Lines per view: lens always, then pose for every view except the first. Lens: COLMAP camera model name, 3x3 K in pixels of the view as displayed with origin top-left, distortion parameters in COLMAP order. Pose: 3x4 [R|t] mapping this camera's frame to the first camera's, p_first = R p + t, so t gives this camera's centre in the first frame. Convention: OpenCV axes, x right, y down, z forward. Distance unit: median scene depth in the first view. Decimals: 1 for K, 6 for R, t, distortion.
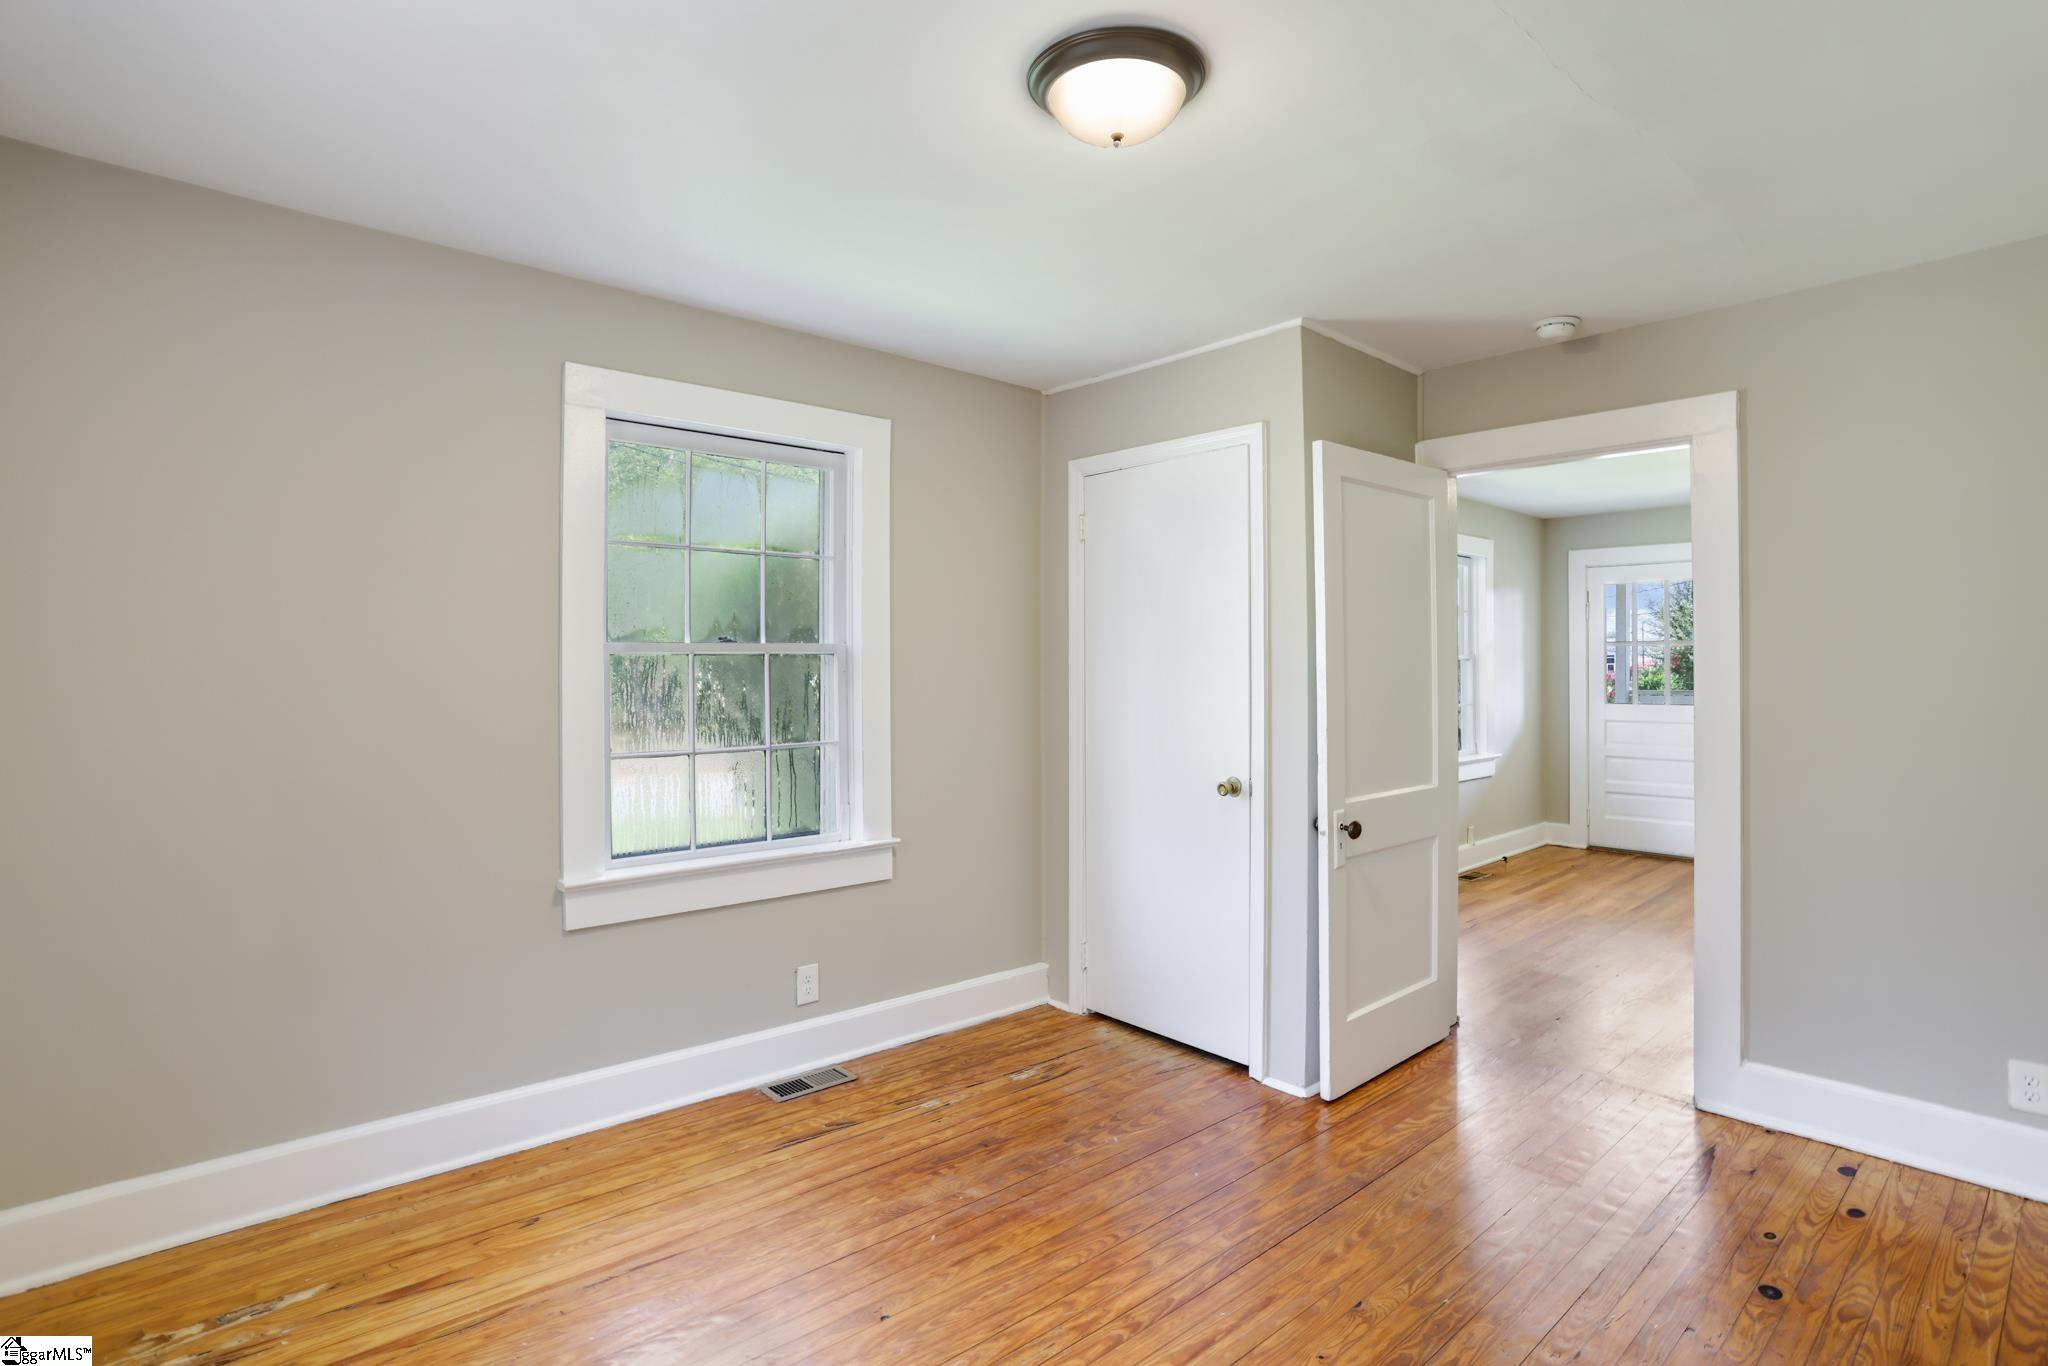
lens RADIAL K [[1001.5, 0, 1015.5], [0, 1001.5, 665.6], [0, 0, 1]] dist [-0.064348, 0.024931]
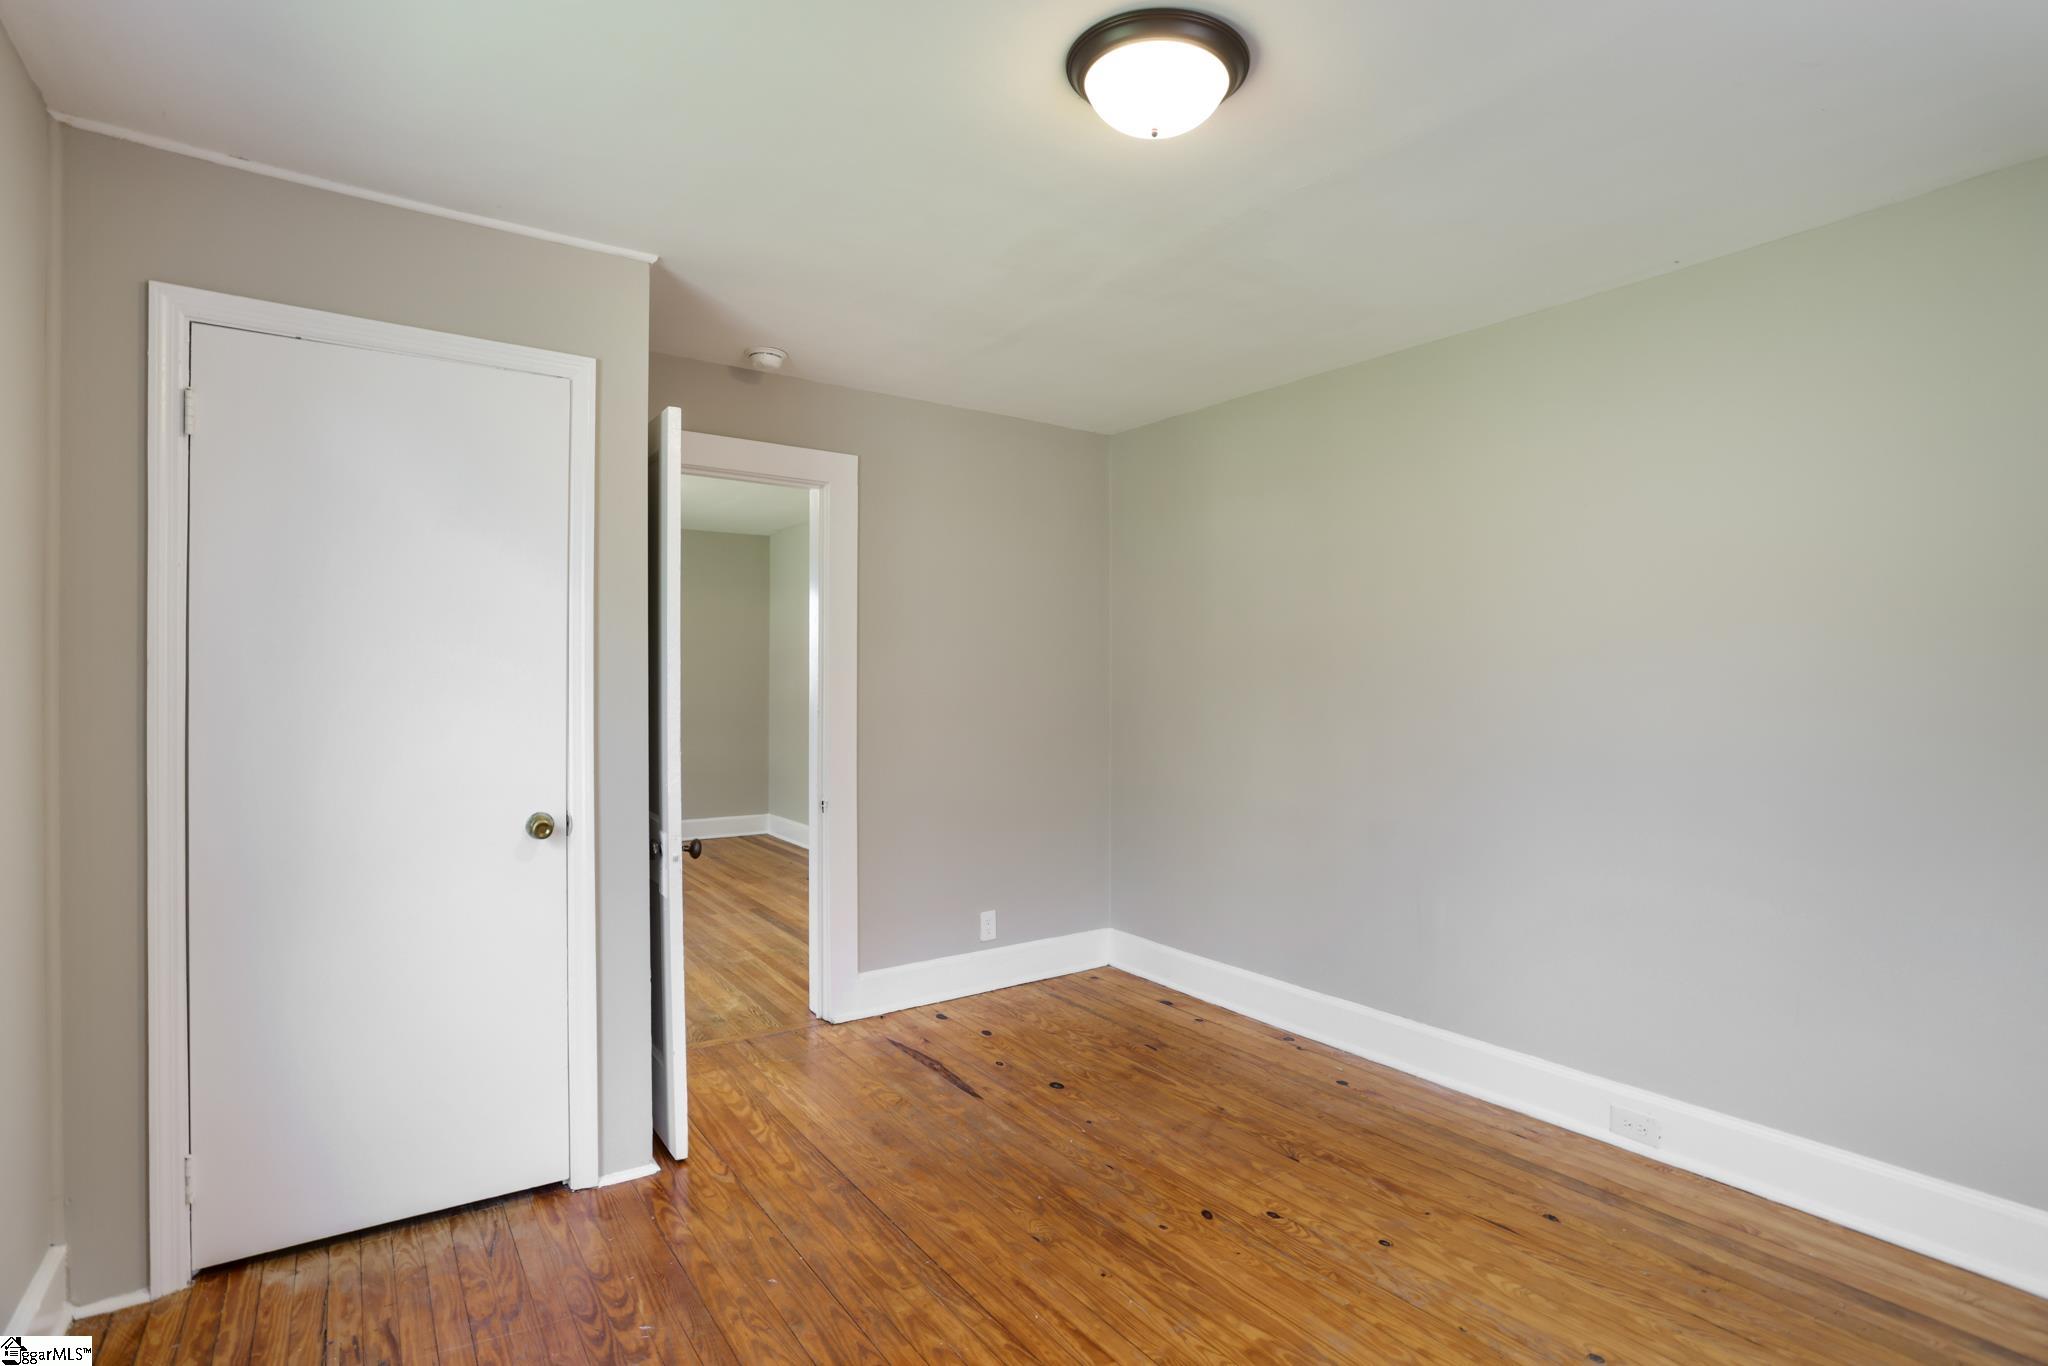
lens RADIAL K [[994.1, 0, 1024.0], [0, 994.1, 683.0], [0, 0, 1]] dist [-0.062237, 0.025464]
pose [[0.114683, -0.007026, 0.993377, -0.542898], [-0.010909, 0.999906, 0.008332, 0.003983], [-0.993342, -0.011792, 0.114595, 0.633654]]
